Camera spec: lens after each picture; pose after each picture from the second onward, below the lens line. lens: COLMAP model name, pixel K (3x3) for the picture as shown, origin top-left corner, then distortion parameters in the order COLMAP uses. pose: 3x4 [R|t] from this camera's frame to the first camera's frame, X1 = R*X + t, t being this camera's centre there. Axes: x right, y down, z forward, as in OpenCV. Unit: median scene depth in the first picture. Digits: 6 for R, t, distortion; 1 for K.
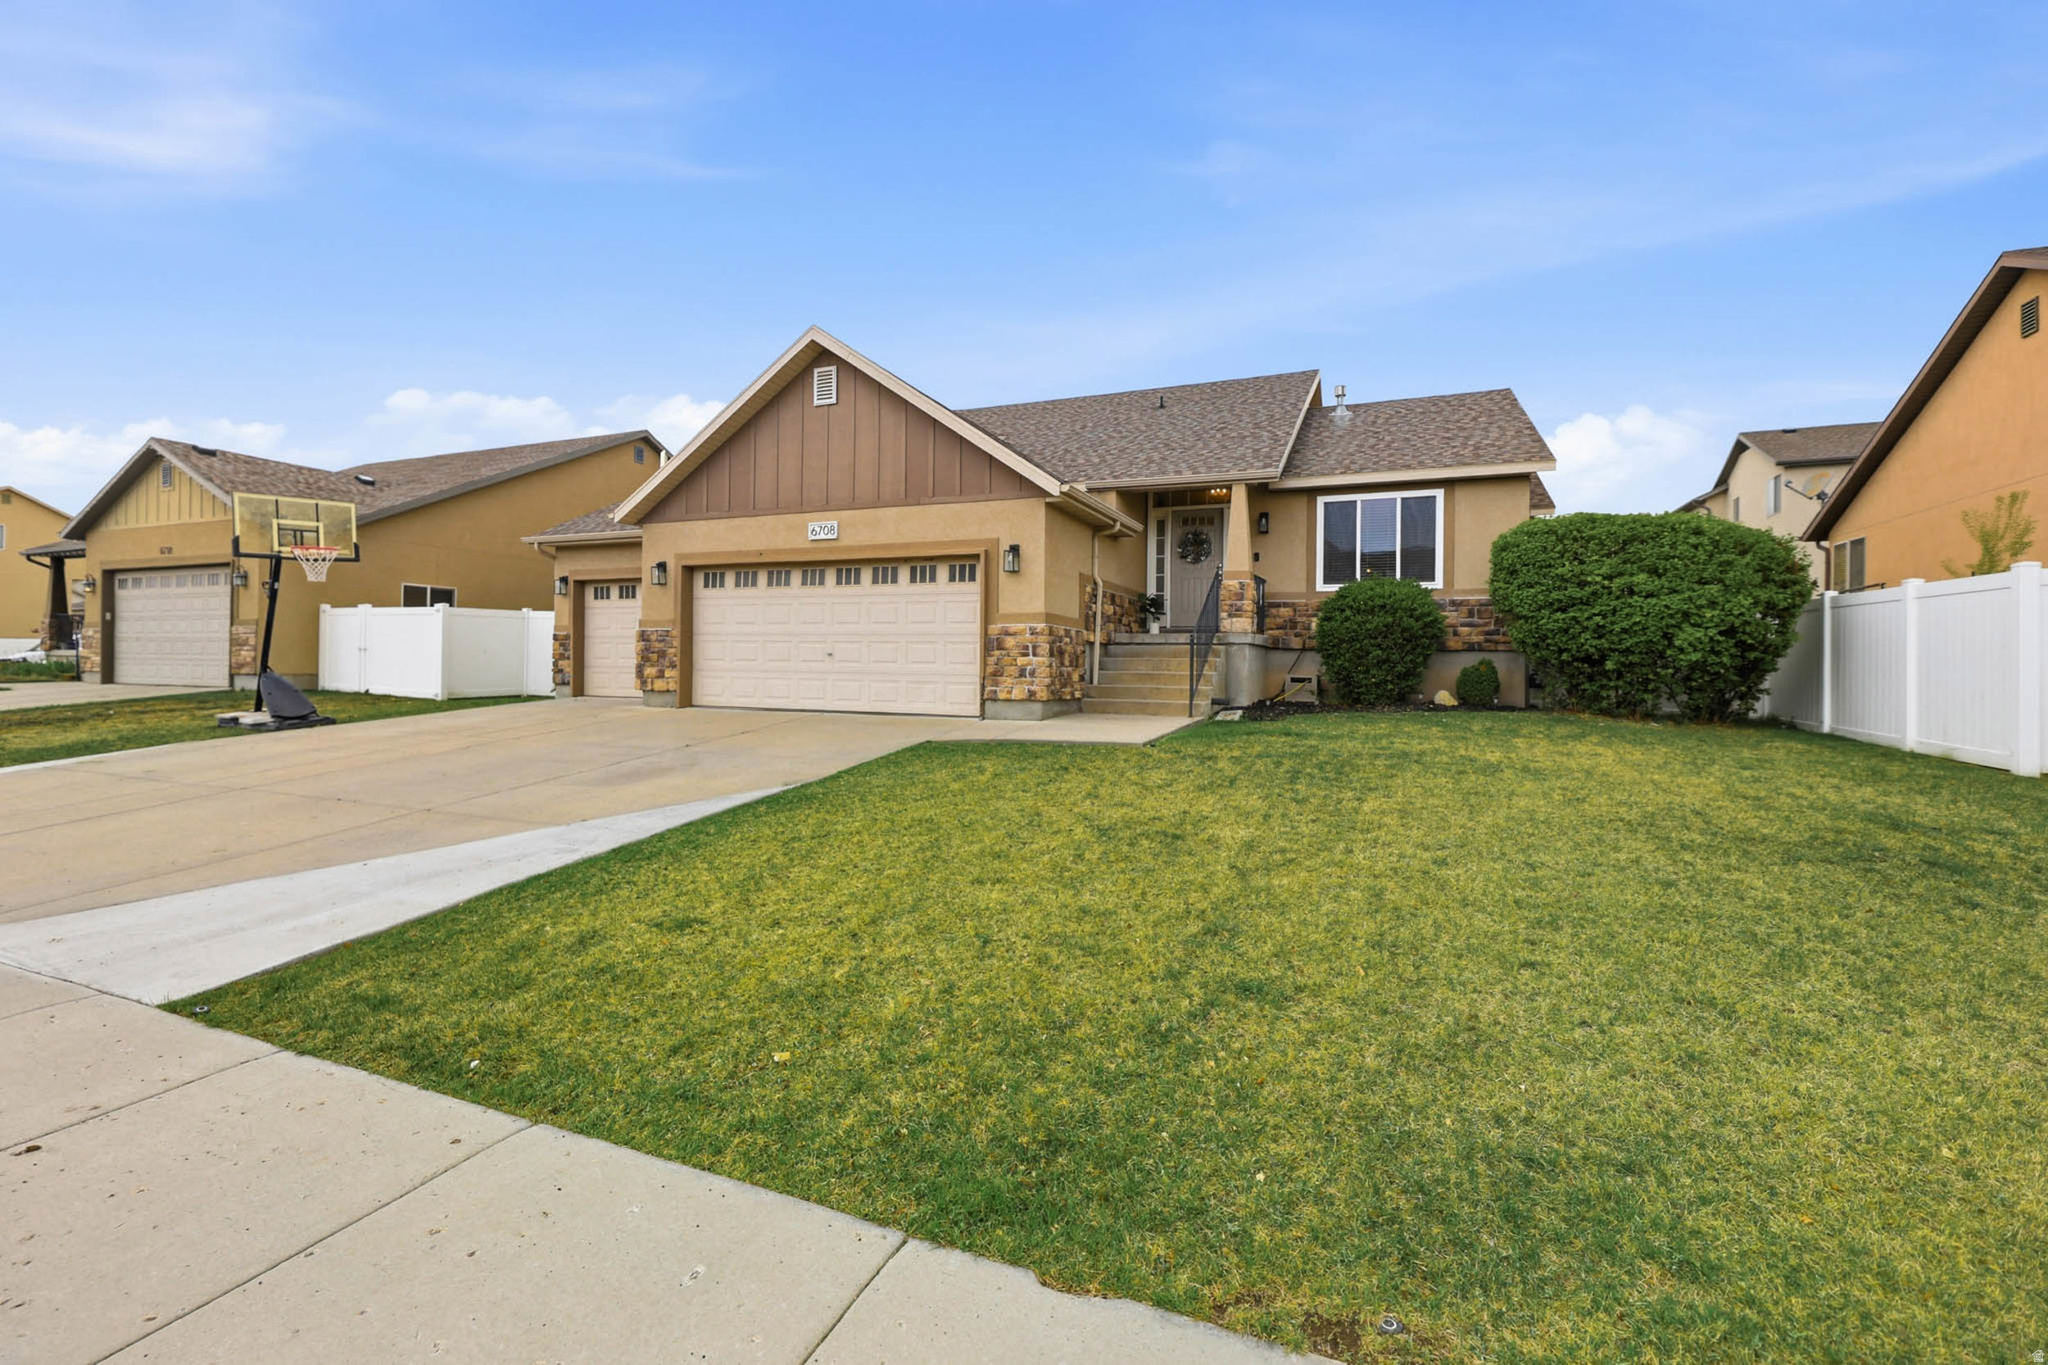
lens RADIAL K [[826.4, 0, 1045.1], [0, 826.4, 668.2], [0, 0, 1]] dist [-0.002970, -0.000431]
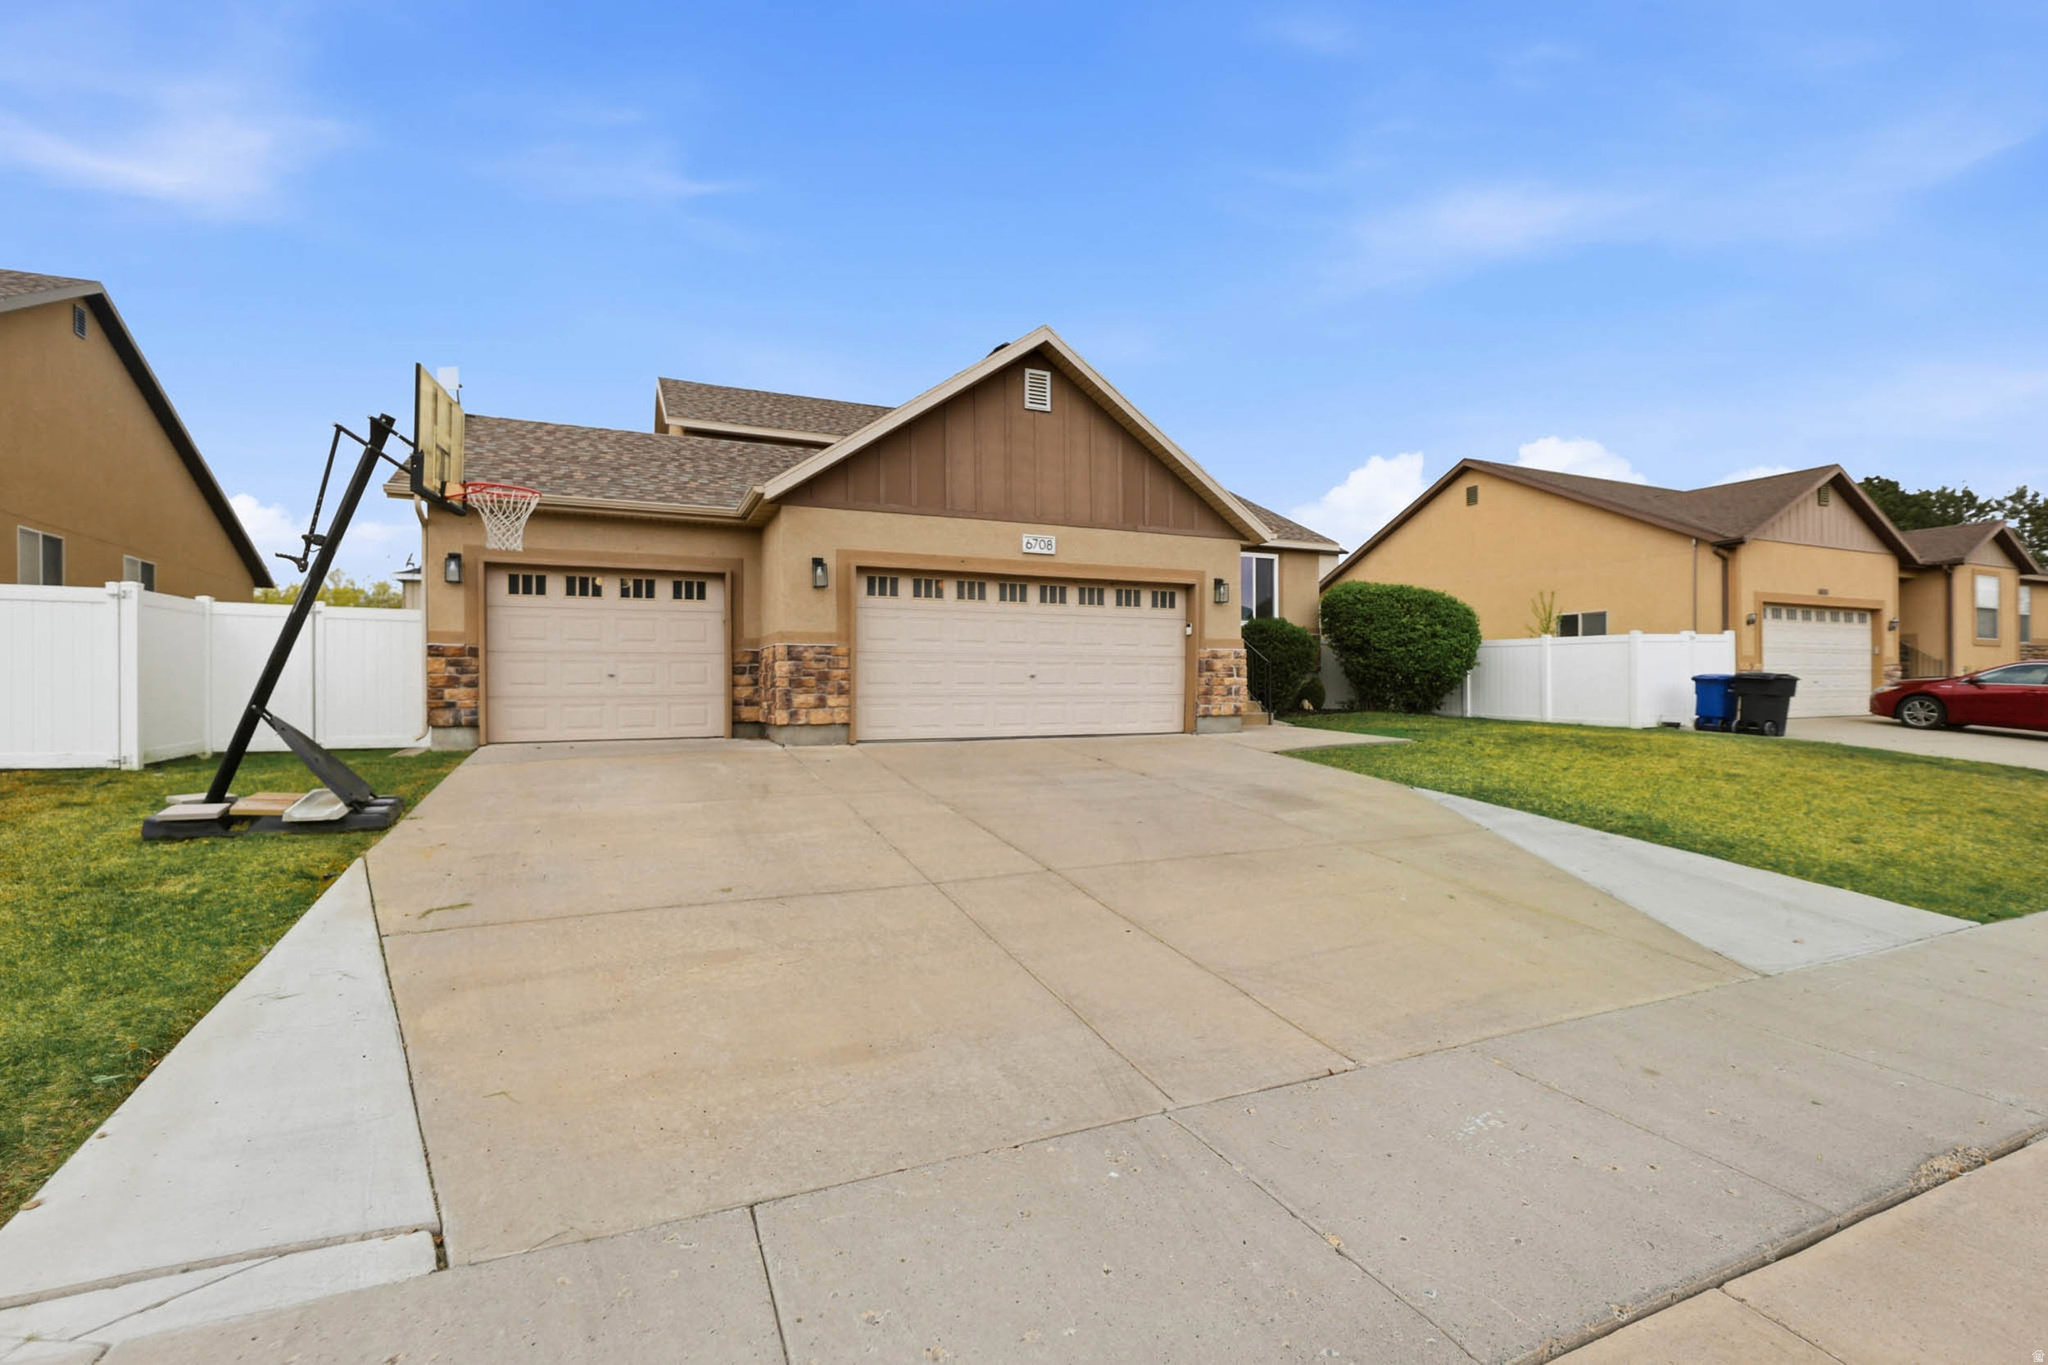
lens RADIAL K [[850.2, 0, 1016.4], [0, 850.2, 688.1], [0, 0, 1]] dist [-0.002004, -0.000342]
pose [[0.723602, -0.014527, 0.690065, -0.907302], [0.014512, 0.999878, 0.005832, -0.008847], [-0.690065, 0.005794, 0.723724, 0.303381]]
